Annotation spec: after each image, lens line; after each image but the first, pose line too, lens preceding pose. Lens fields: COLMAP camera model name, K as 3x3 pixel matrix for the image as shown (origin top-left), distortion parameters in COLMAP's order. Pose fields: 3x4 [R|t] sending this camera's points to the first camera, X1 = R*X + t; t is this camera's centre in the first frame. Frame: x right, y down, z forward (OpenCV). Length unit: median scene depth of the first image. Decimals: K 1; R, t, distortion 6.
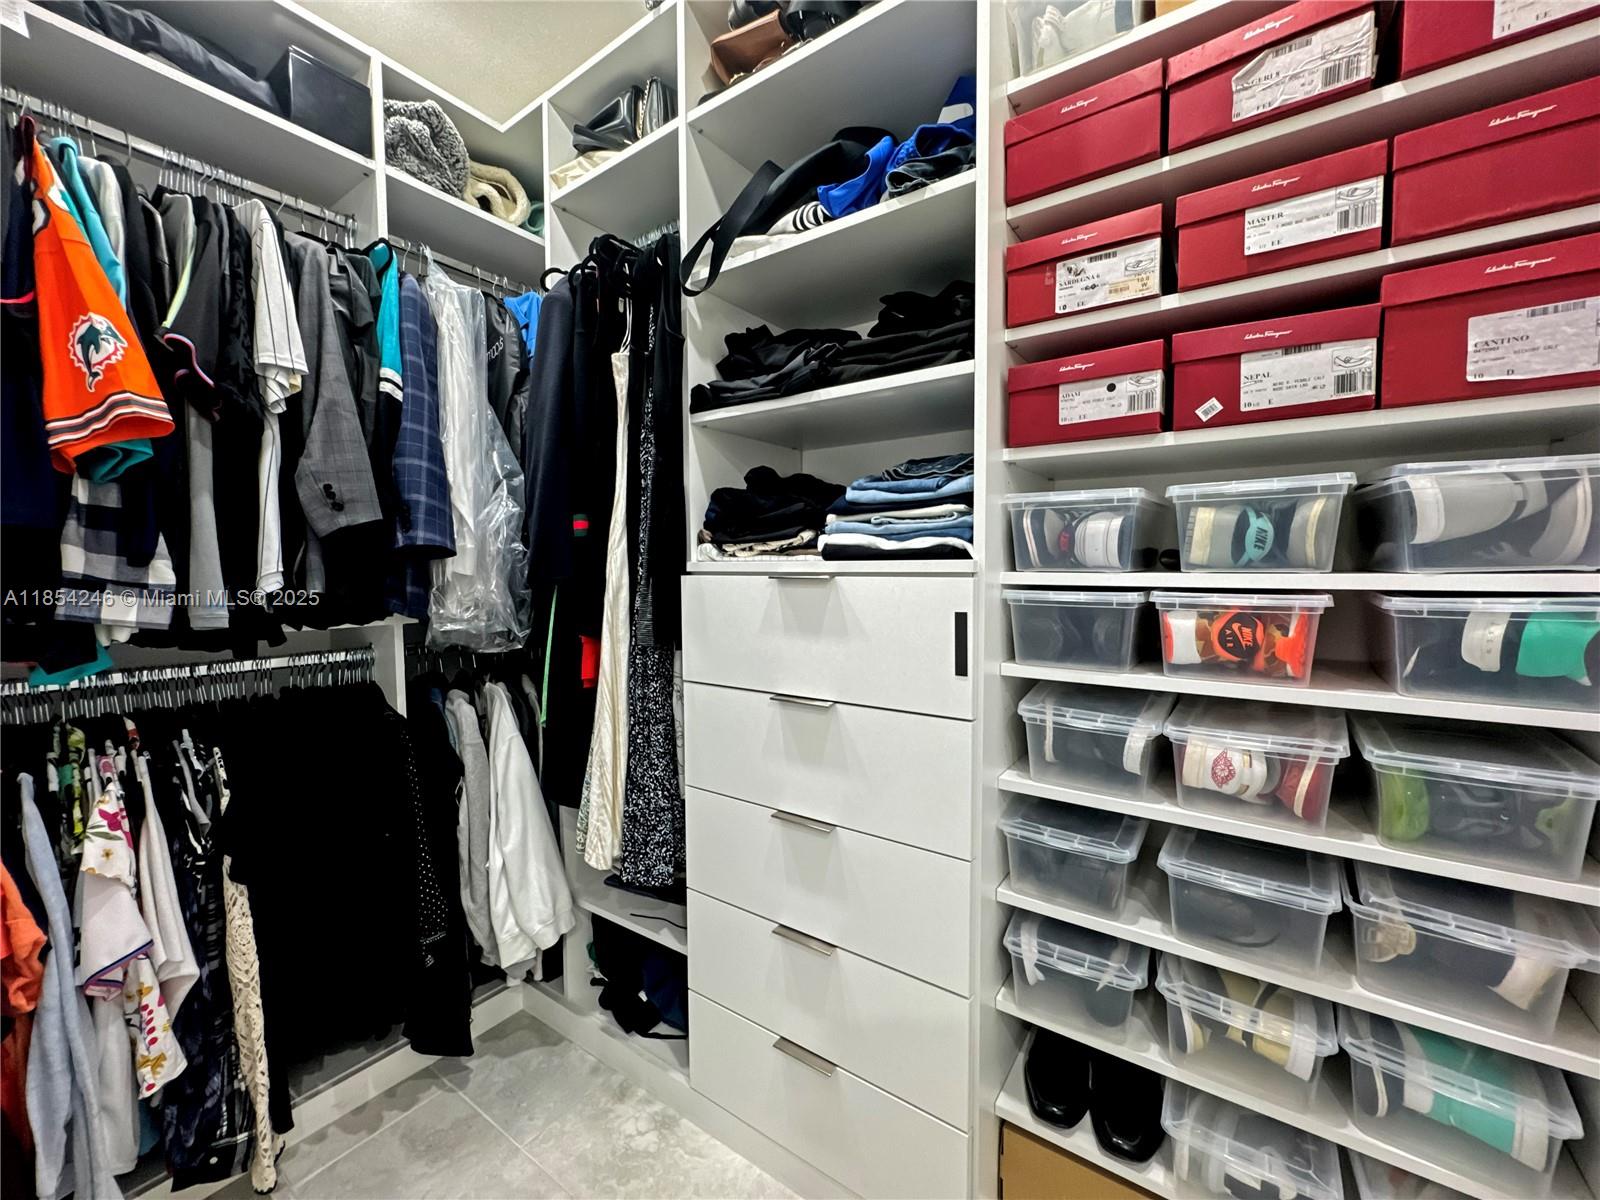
lens RADIAL K [[641.2, 0, 800.0], [0, 641.2, 600.0], [0, 0, 1]] dist [0.000845, 0.000040]
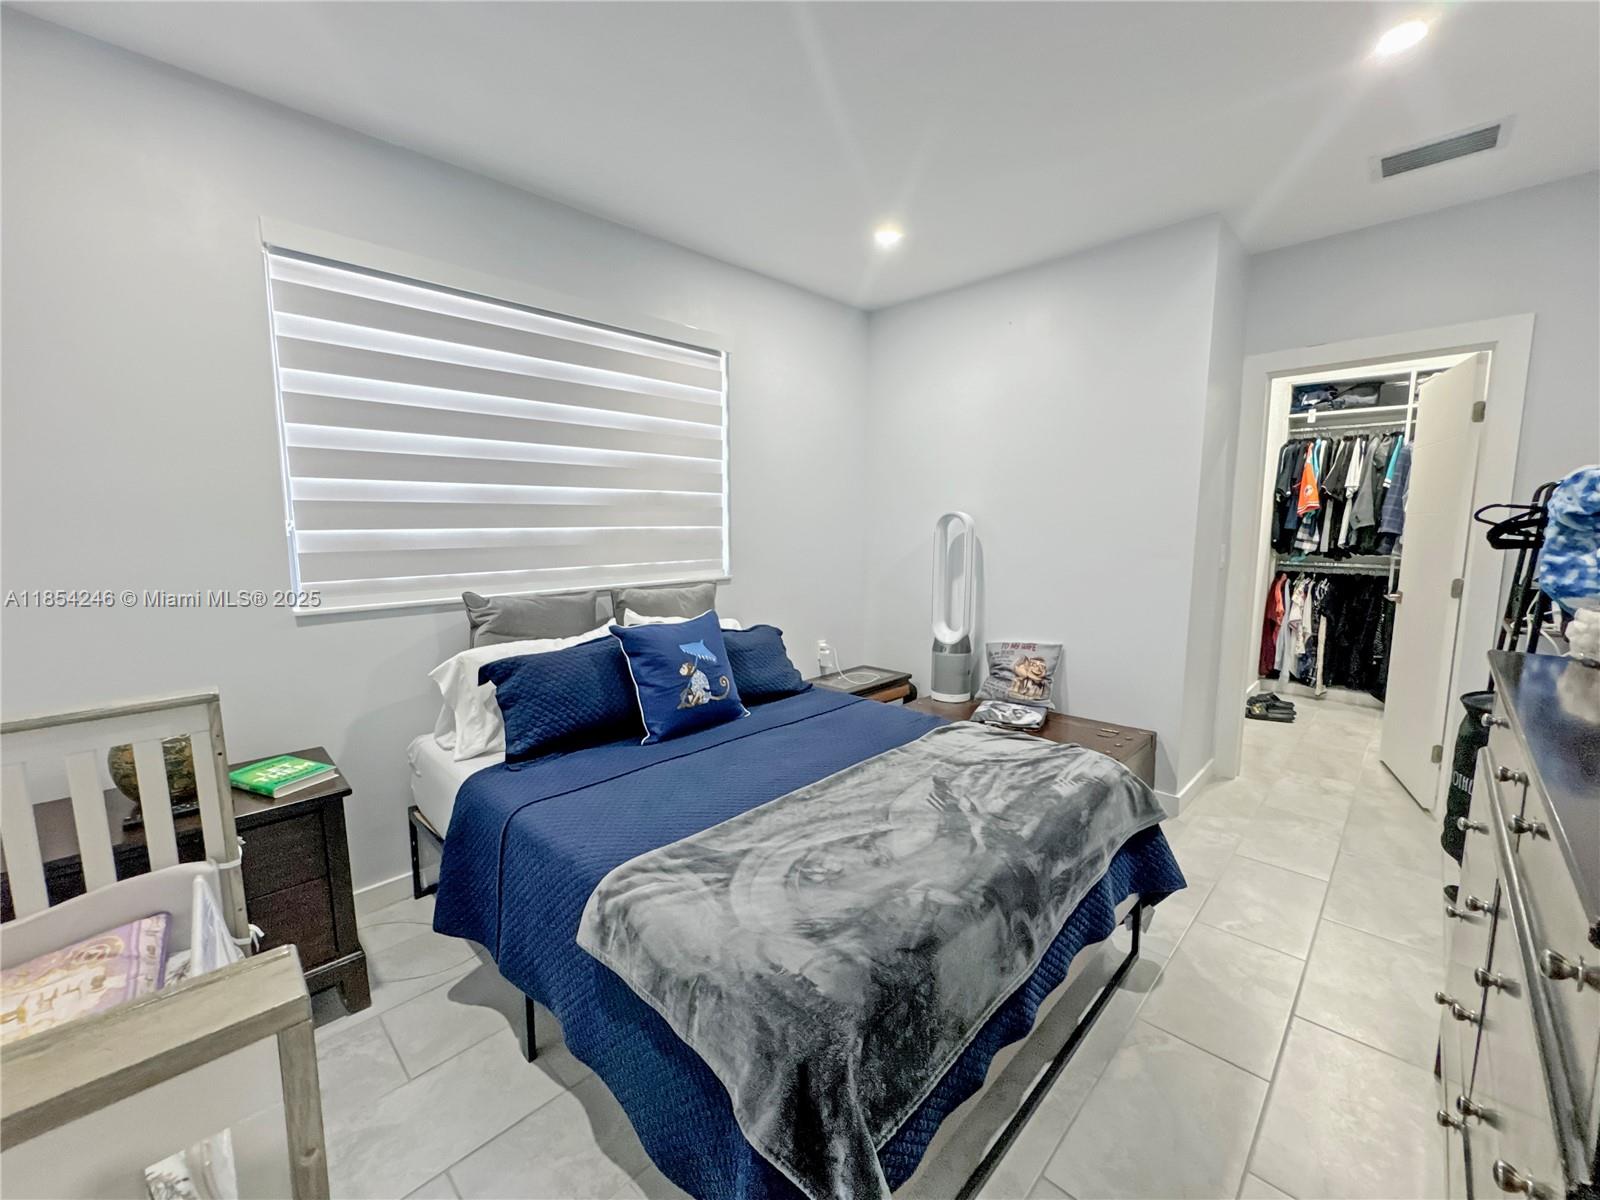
lens RADIAL K [[641.2, 0, 800.0], [0, 641.2, 600.0], [0, 0, 1]] dist [0.000845, 0.000040]
pose [[-0.155265, 0.129870, -0.979299, 3.719496], [-0.050193, 0.989003, 0.139115, -0.053997], [0.986597, 0.070753, -0.147039, -1.729447]]
